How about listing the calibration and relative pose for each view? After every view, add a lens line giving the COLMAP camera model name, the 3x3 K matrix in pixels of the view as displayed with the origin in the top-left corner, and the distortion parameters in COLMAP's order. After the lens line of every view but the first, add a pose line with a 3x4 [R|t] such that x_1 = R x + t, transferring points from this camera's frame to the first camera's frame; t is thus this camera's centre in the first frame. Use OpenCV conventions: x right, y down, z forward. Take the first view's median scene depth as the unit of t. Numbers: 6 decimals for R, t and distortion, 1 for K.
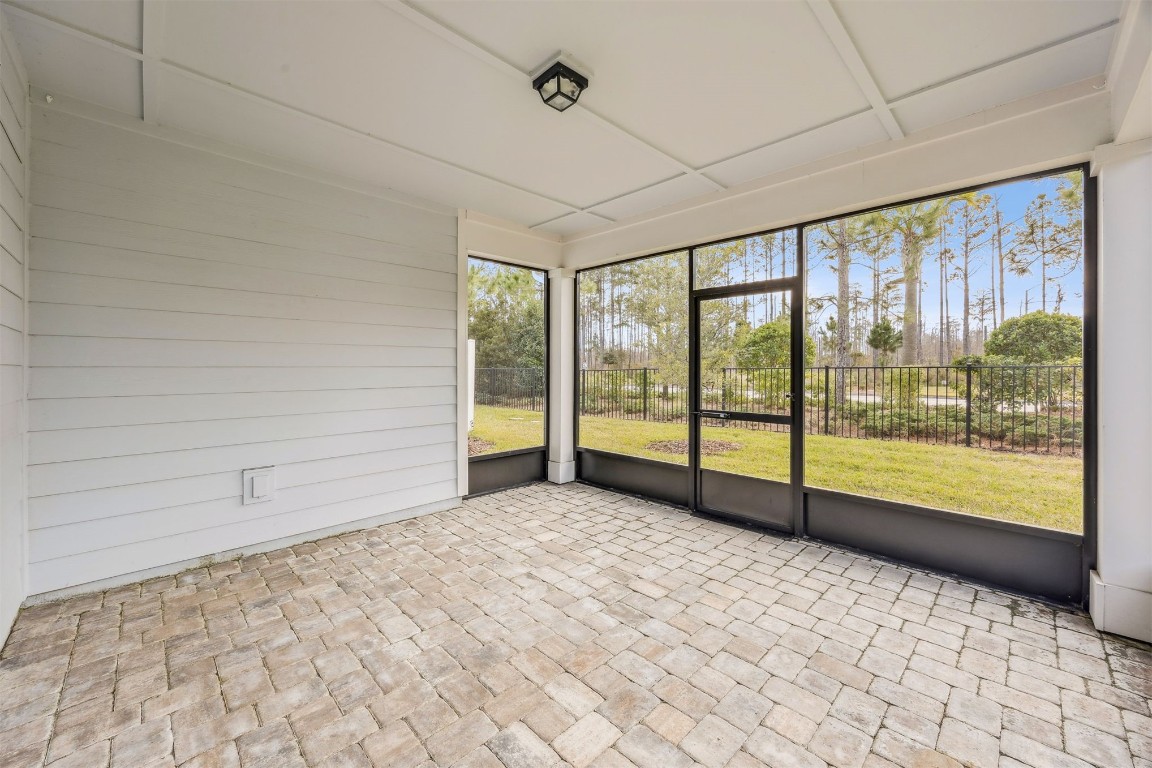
lens RADIAL K [[445.1, 0, 573.4], [0, 445.1, 371.4], [0, 0, 1]] dist [-0.007650, 0.000183]
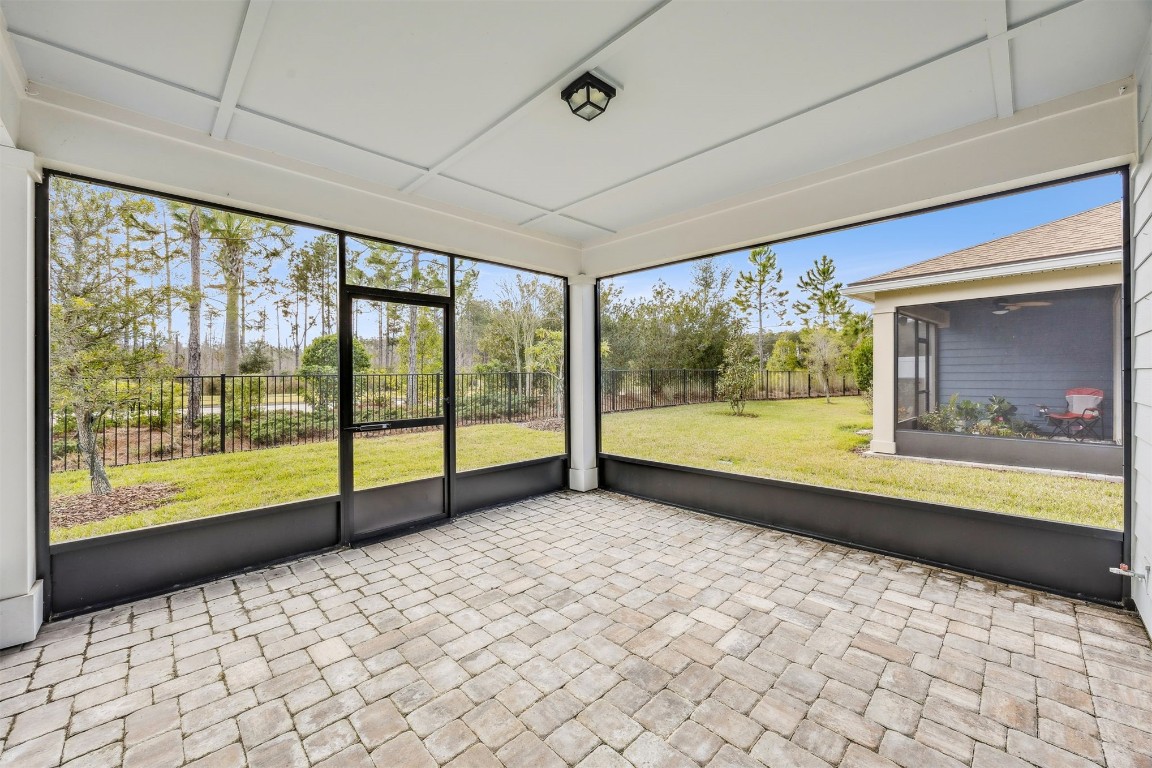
lens RADIAL K [[445.1, 0, 570.6], [0, 445.1, 376.9], [0, 0, 1]] dist [-0.007650, 0.000183]
pose [[0.001558, -0.005290, 0.999985, -0.723597], [0.014296, 0.999884, 0.005267, -0.005411], [-0.999897, 0.014288, 0.001634, 0.719725]]
